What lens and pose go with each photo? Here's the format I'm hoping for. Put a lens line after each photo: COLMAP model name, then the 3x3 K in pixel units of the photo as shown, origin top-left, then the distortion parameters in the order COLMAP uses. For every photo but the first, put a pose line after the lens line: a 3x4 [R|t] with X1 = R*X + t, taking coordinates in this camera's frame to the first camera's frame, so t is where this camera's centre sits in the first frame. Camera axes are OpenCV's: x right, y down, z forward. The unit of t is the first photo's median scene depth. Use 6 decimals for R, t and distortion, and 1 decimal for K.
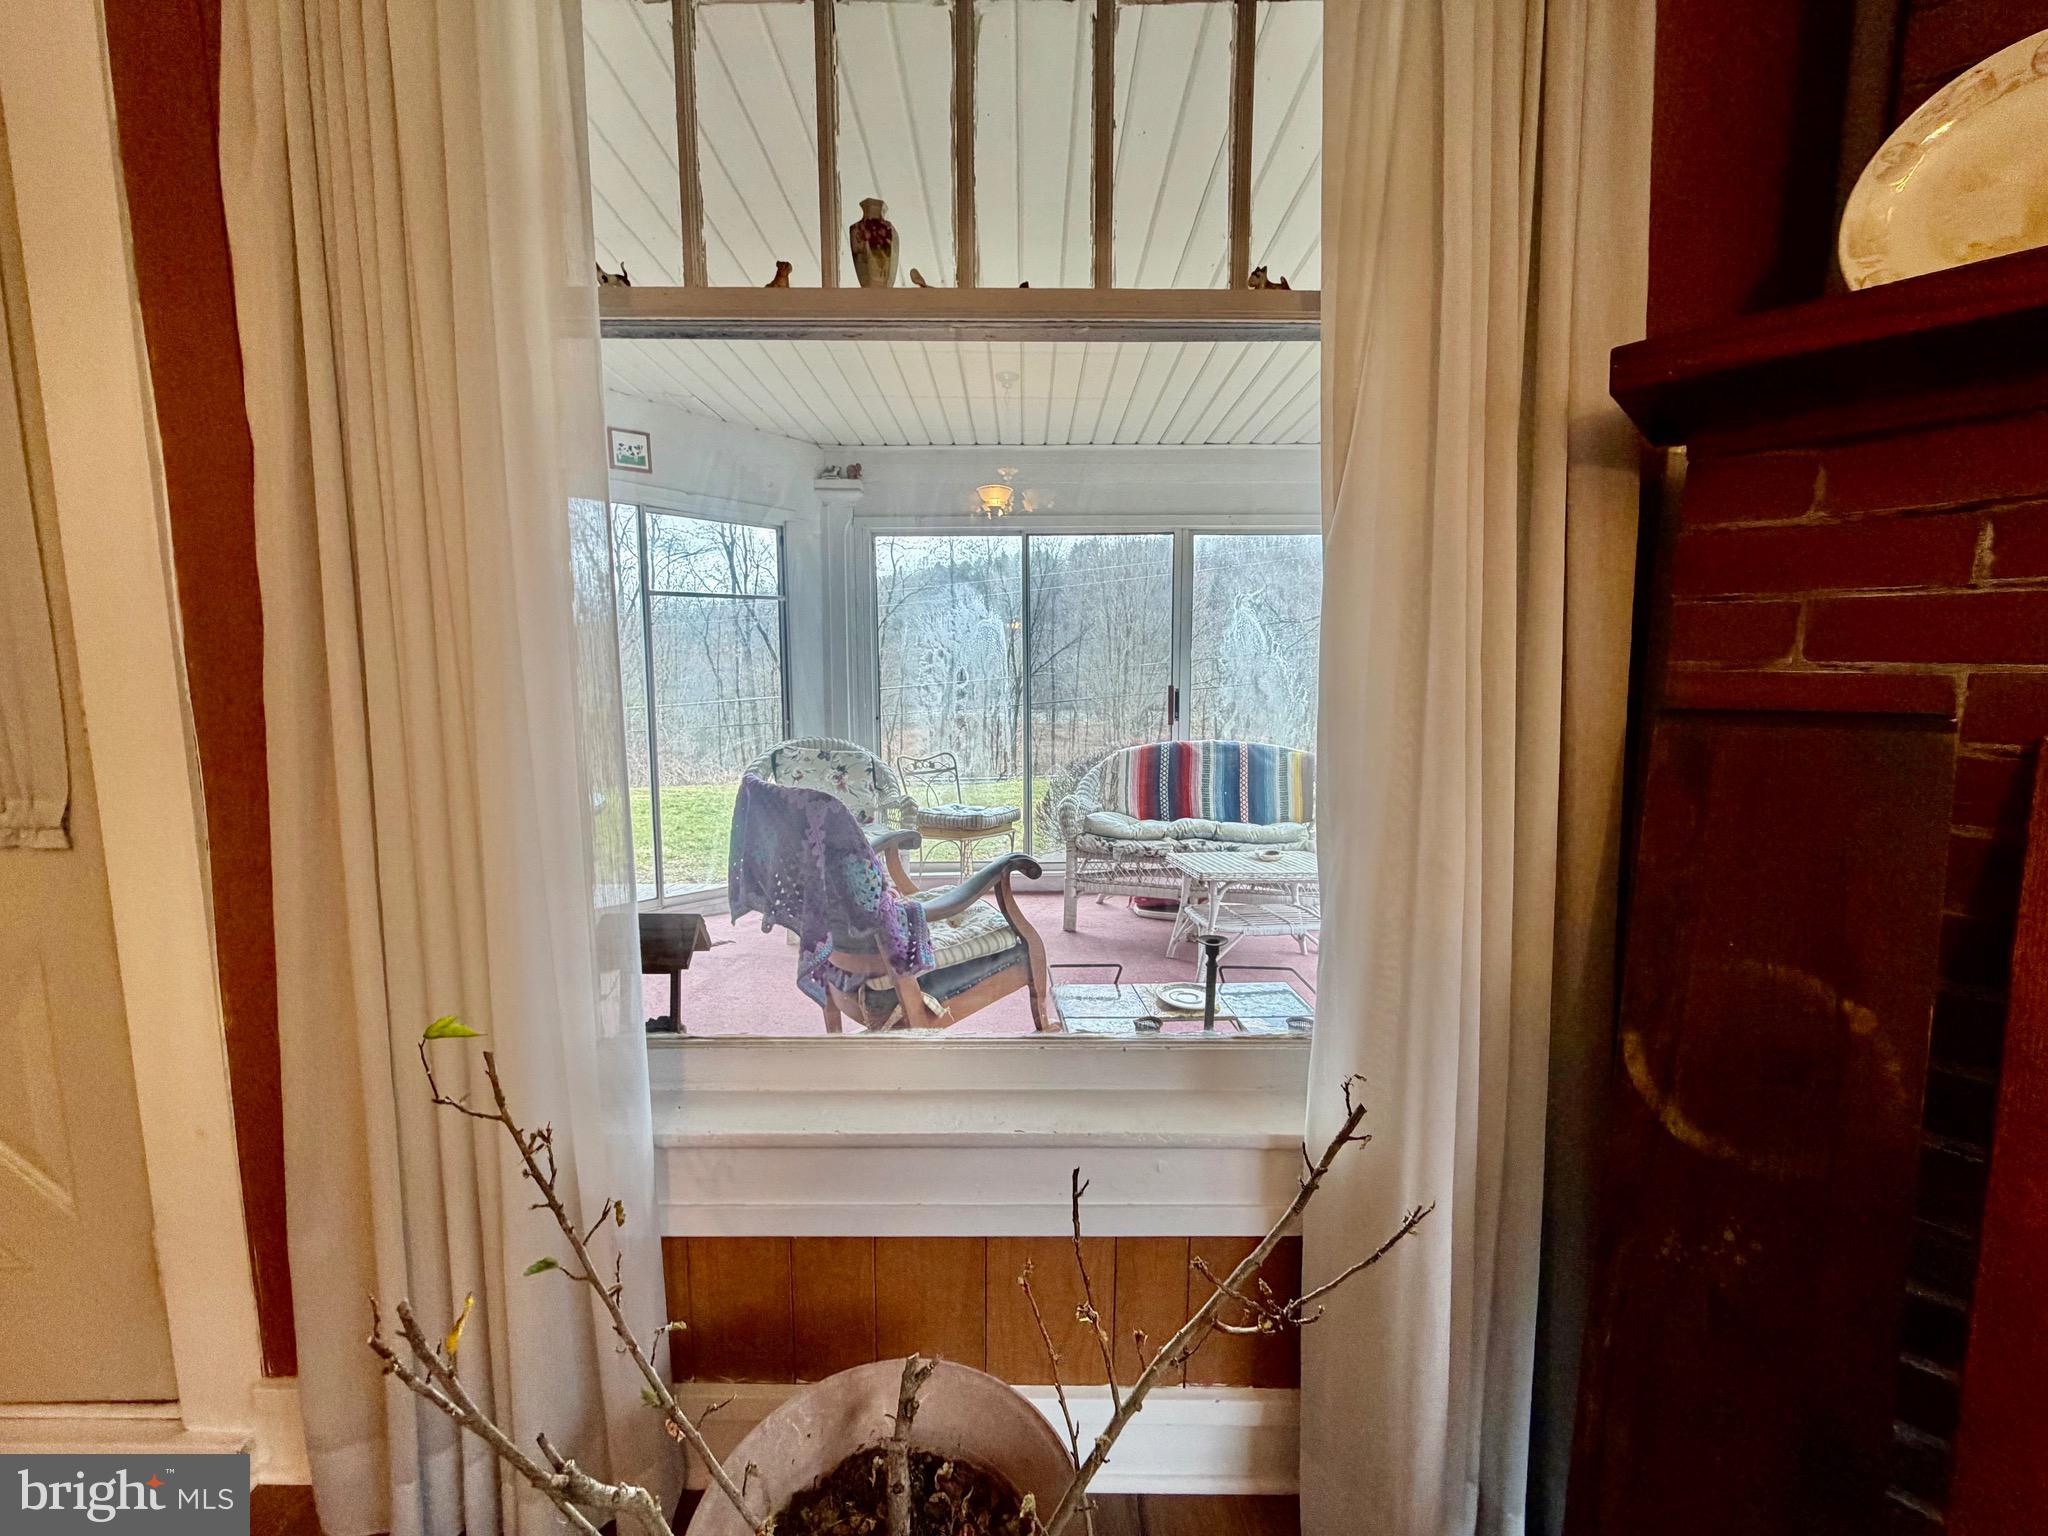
lens RADIAL K [[815.1, 0, 1016.5], [0, 815.1, 767.4], [0, 0, 1]] dist [-0.000031, 0.000140]
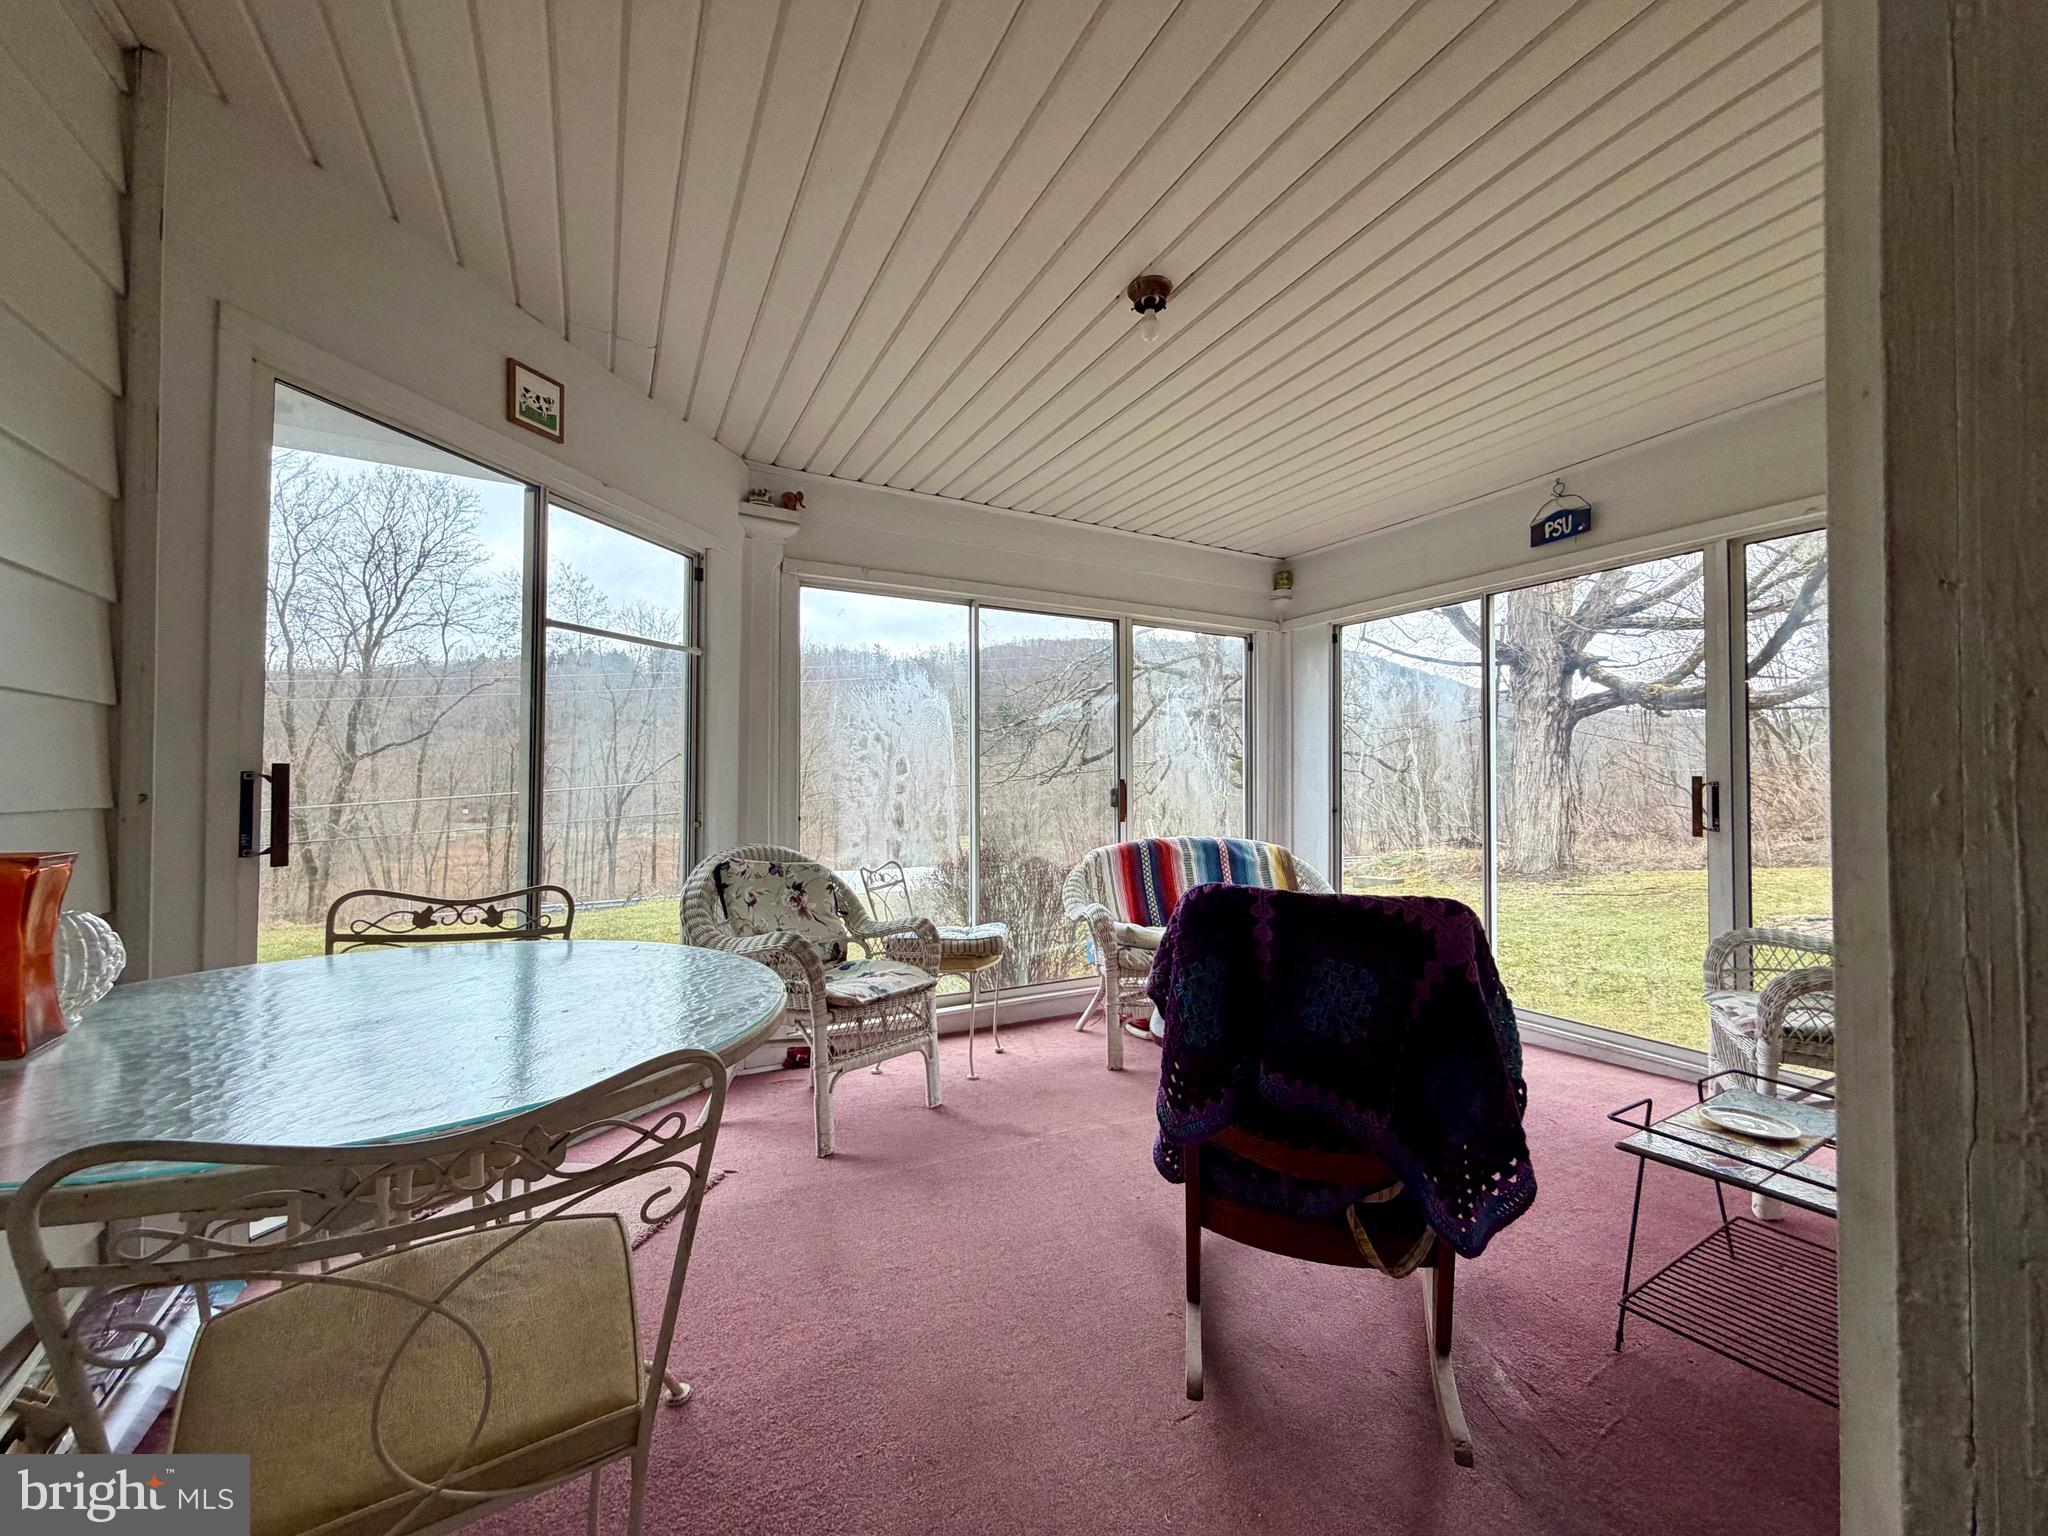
lens RADIAL K [[815.1, 0, 1016.5], [0, 815.1, 767.4], [0, 0, 1]] dist [-0.000031, 0.000140]
pose [[0.880796, 0.017136, 0.473187, -0.386392], [0.046575, 0.991363, -0.122595, -0.006111], [-0.471201, 0.130020, 0.872390, 0.262420]]
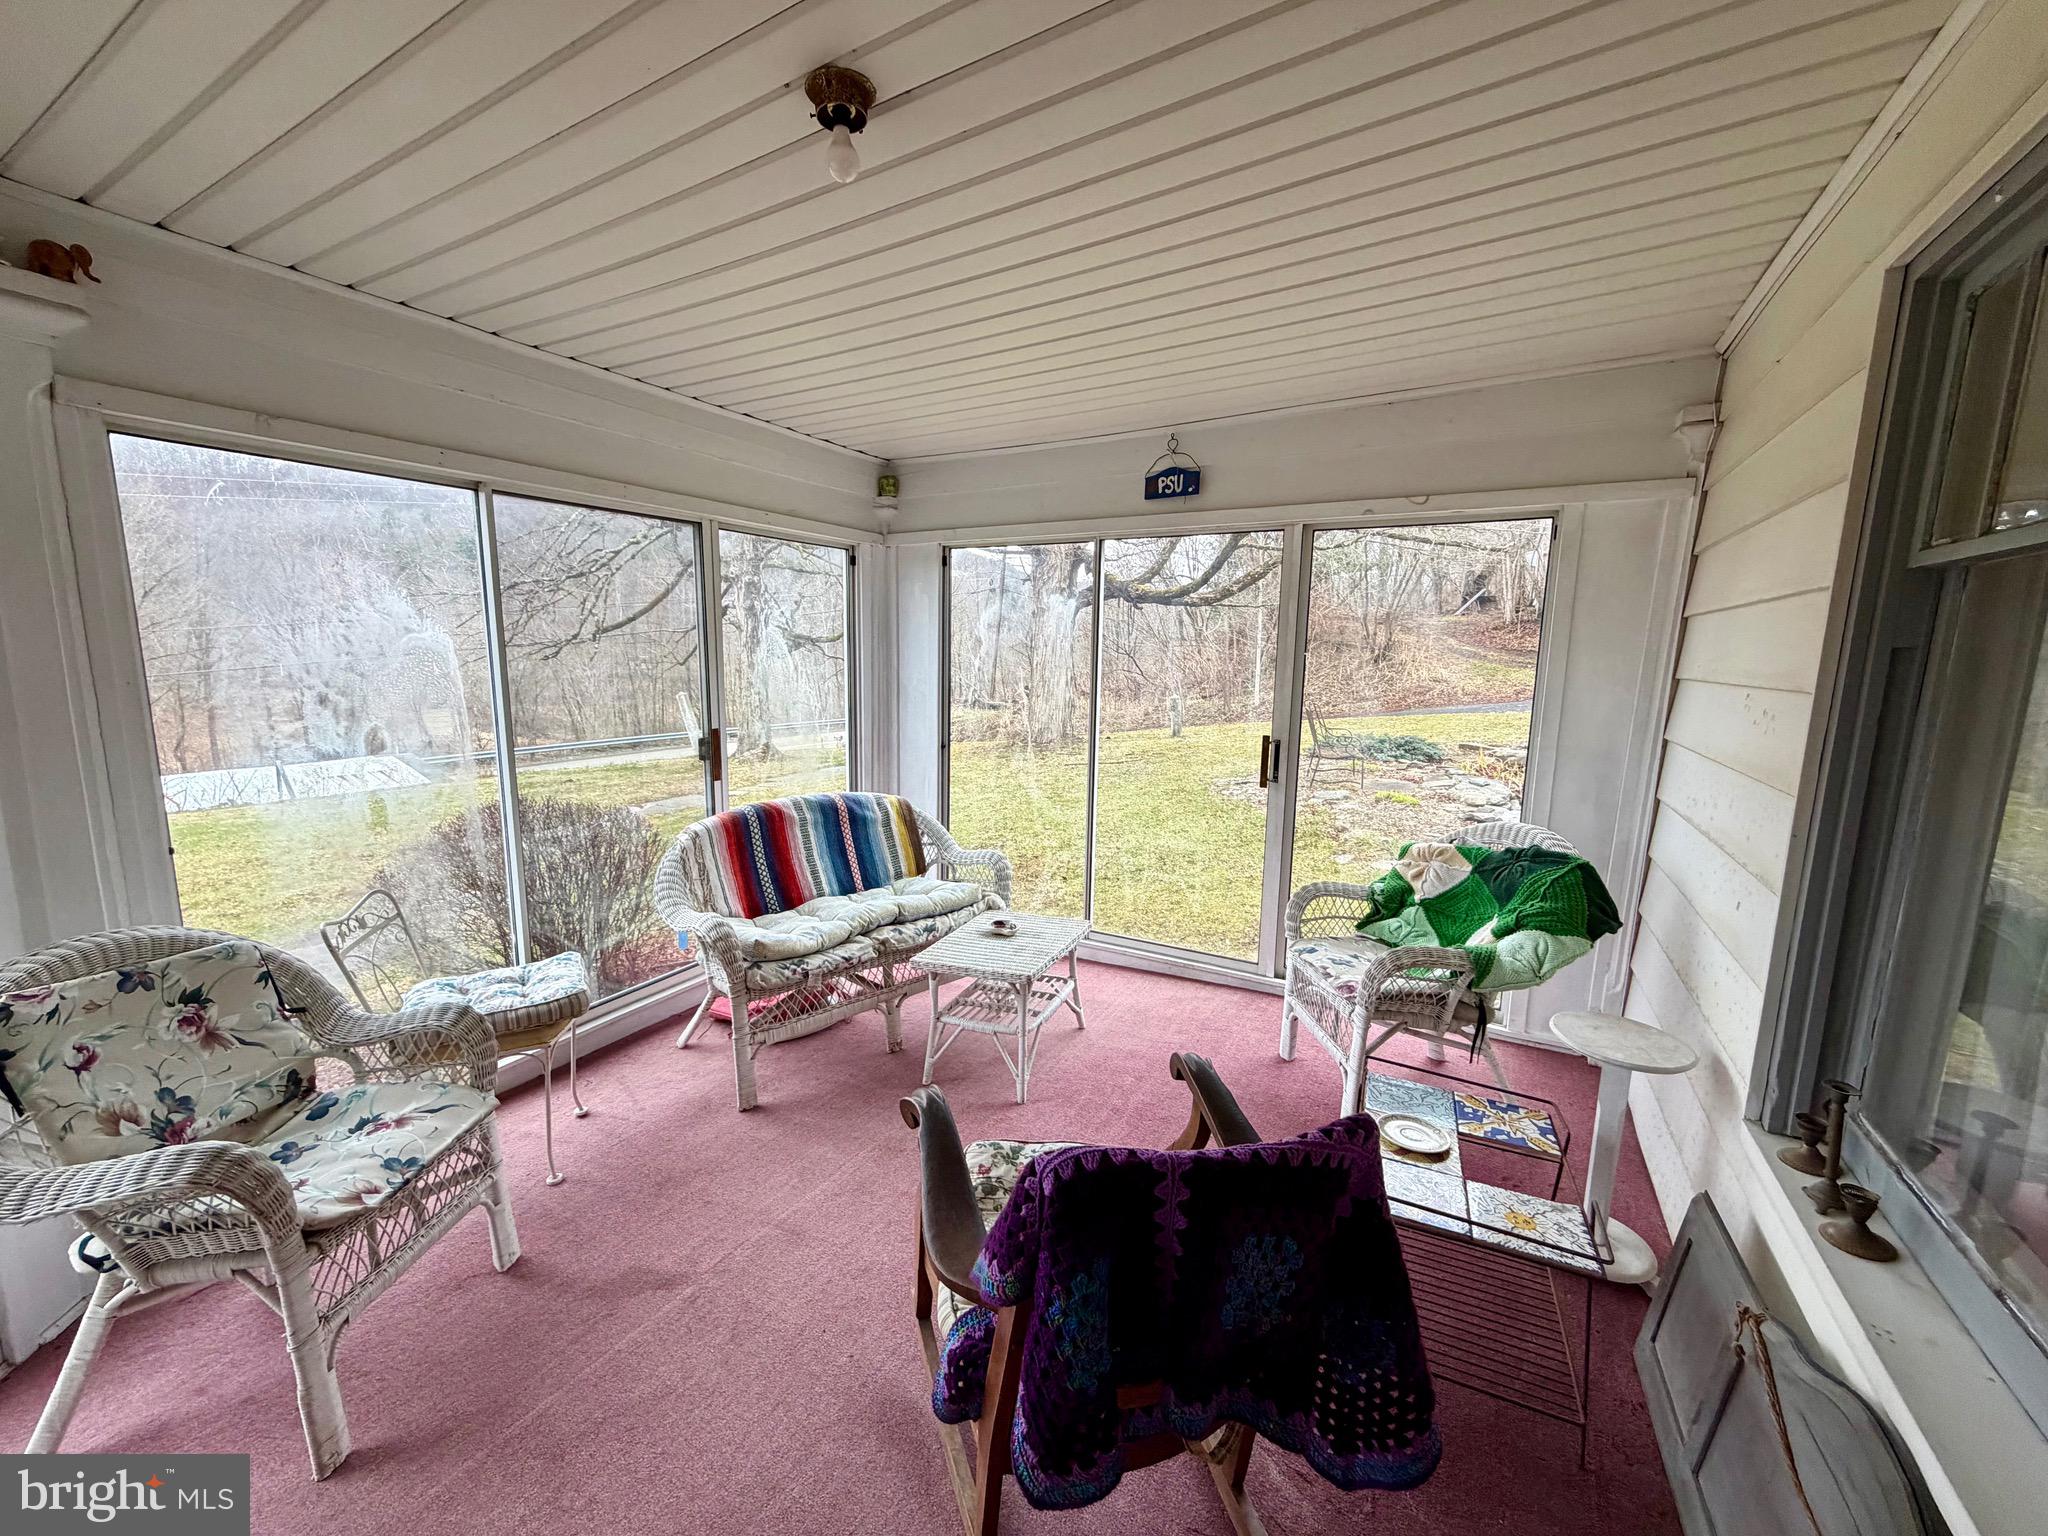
lens RADIAL K [[815.1, 0, 1016.5], [0, 815.1, 767.4], [0, 0, 1]] dist [-0.000031, 0.000140]
pose [[0.491442, -0.118771, 0.862774, -0.353411], [0.081618, 0.992578, 0.090150, -0.119071], [-0.867077, 0.026114, 0.497488, 0.416060]]
